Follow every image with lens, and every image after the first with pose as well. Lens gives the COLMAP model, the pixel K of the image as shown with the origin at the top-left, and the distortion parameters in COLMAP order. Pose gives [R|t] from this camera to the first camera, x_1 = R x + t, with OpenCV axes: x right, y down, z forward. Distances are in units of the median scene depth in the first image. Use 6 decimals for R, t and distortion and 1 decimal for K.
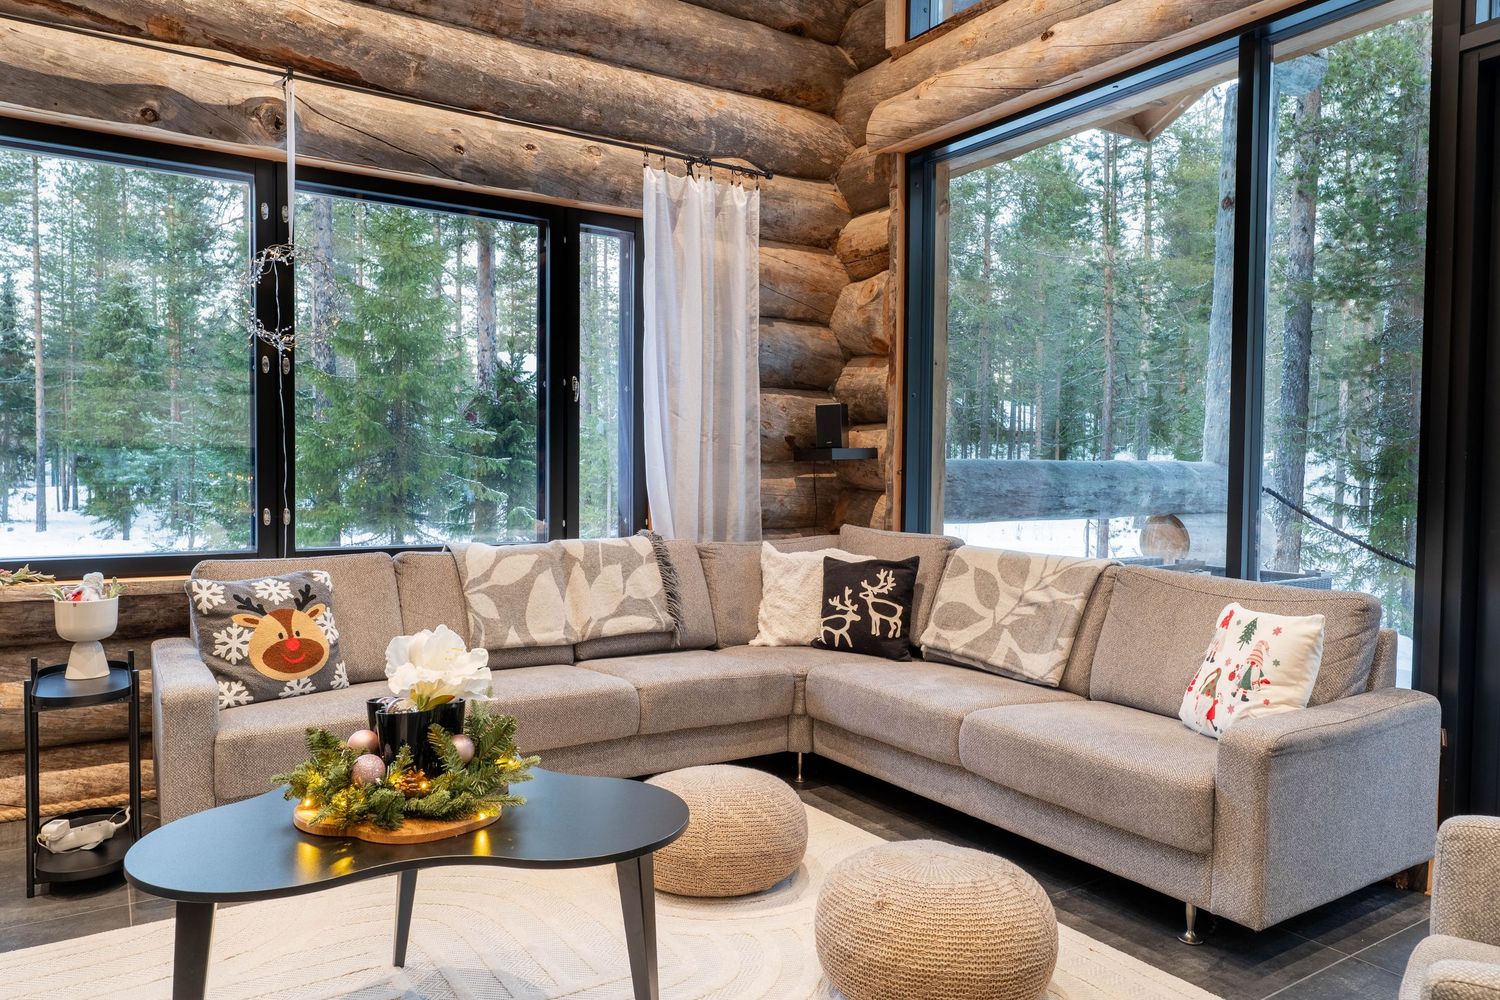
lens RADIAL K [[1009.4, 0, 750.0], [0, 1009.4, 500.0], [0, 0, 1]] dist [-0.000137, -0.000229]
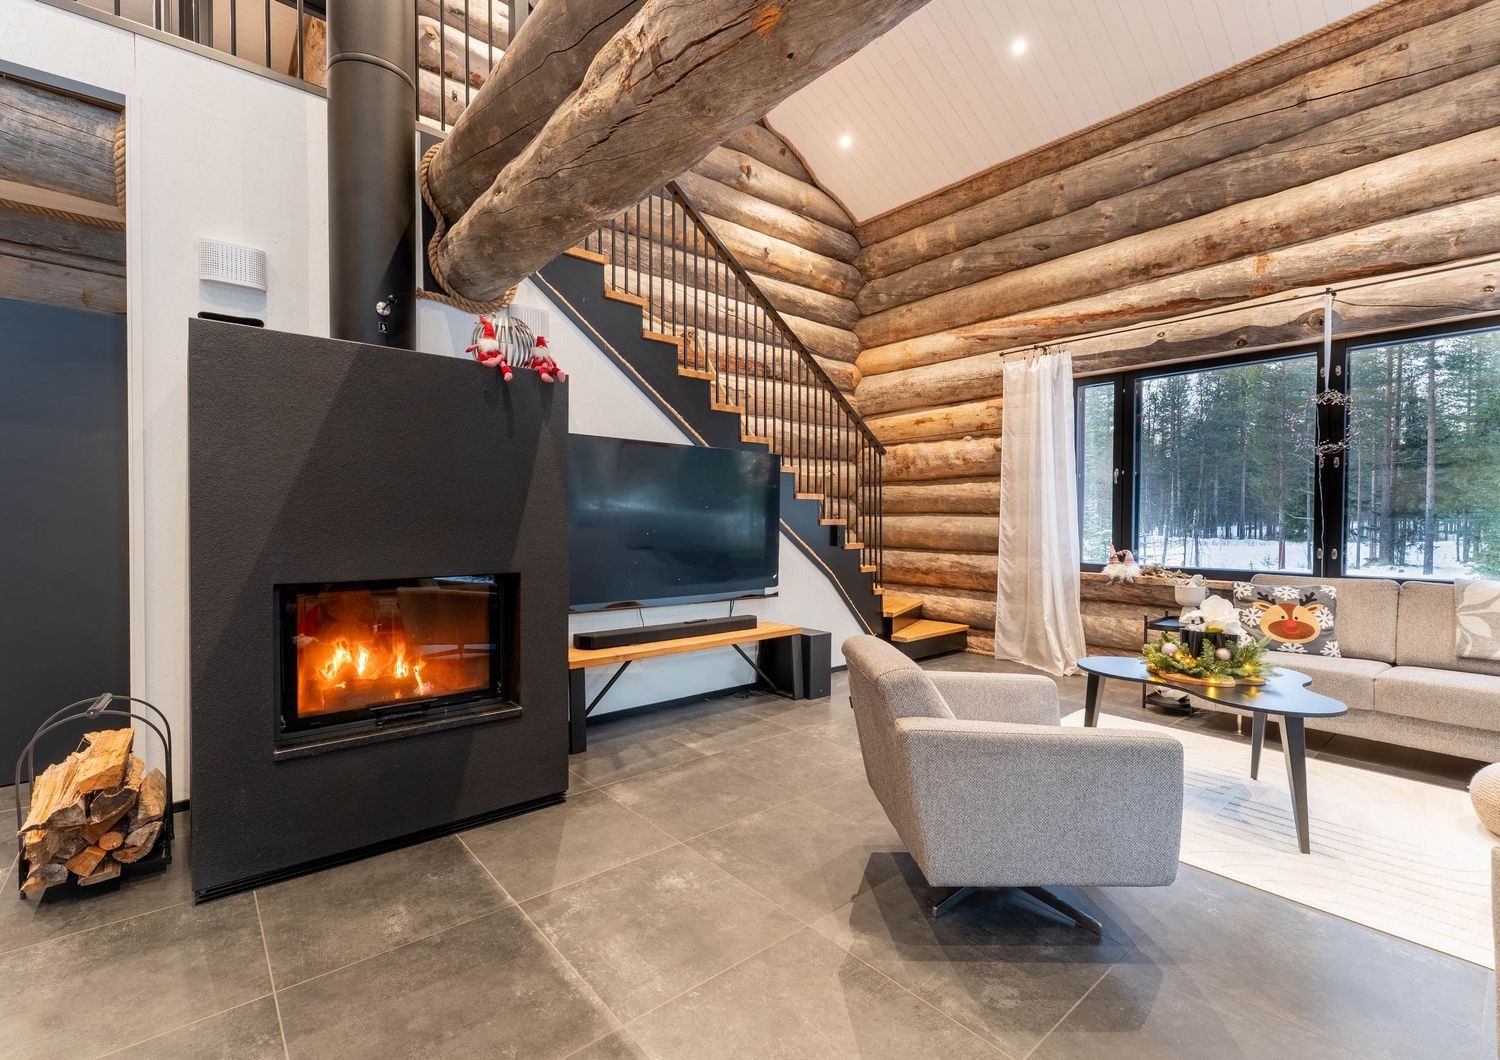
lens RADIAL K [[663.9, 0, 706.7], [0, 663.9, 531.7], [0, 0, 1]] dist [-0.000429, 0.000224]
pose [[0.098307, 0.009019, -0.995115, 0.515185], [-0.031786, 0.999477, 0.005919, 0.005910], [0.994648, 0.031049, 0.098542, -0.123317]]
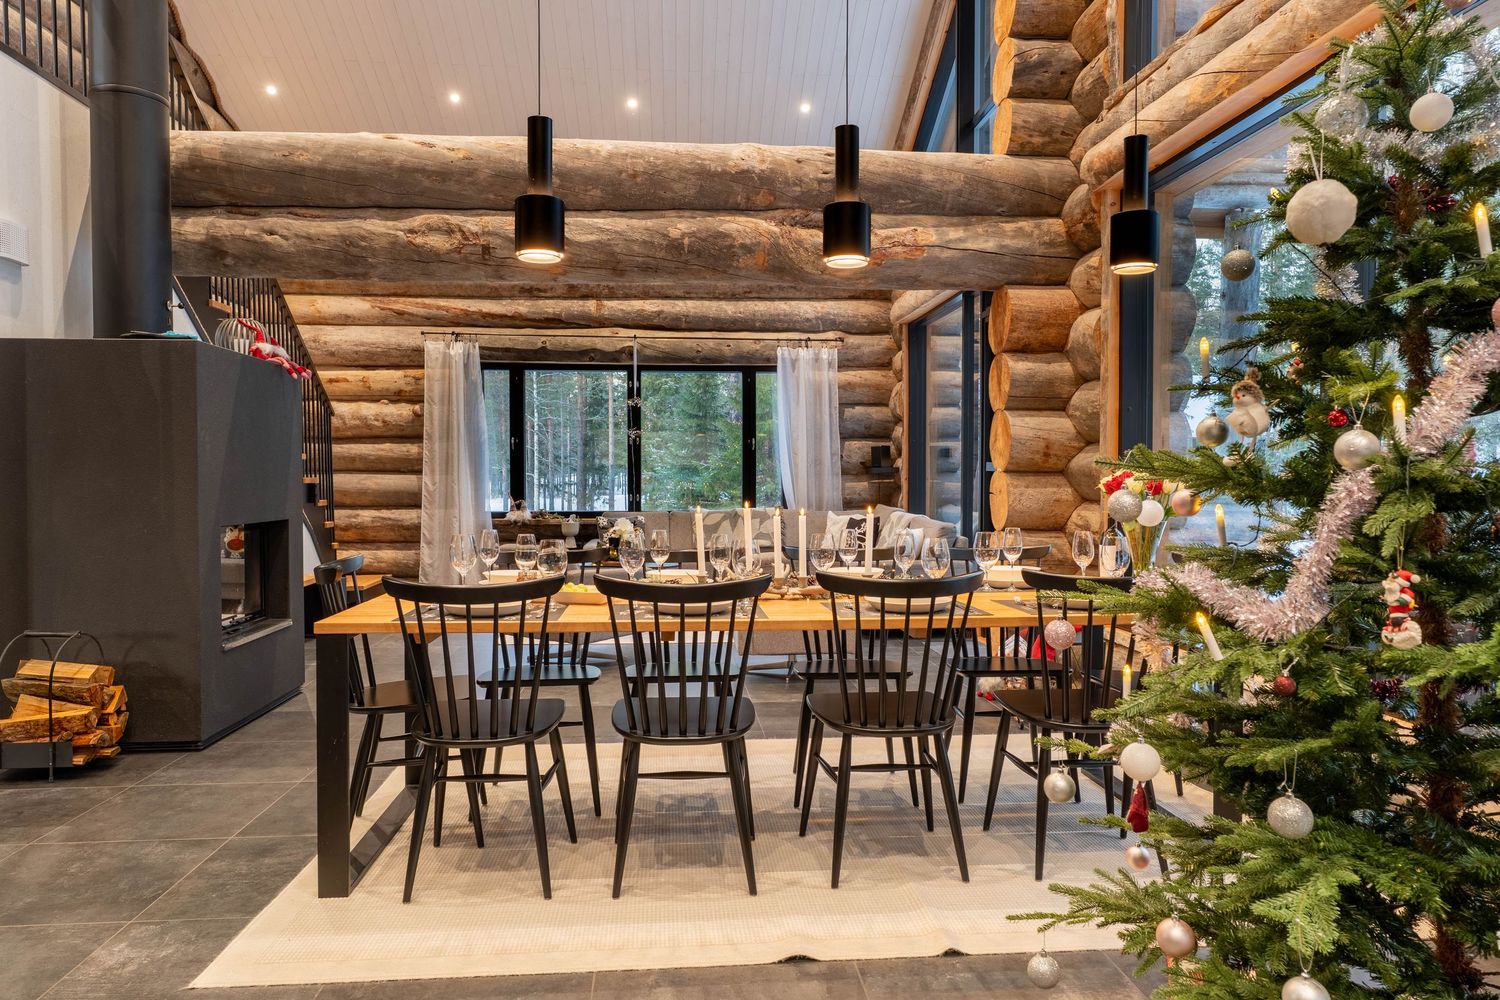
lens RADIAL K [[1009.4, 0, 750.0], [0, 1009.4, 500.0], [0, 0, 1]] dist [-0.000137, -0.000229]
pose [[0.882303, 0.000524, -0.470682, 1.046822], [-0.004465, 0.999964, -0.007256, 0.039860], [0.470661, 0.008504, 0.882273, -1.197611]]
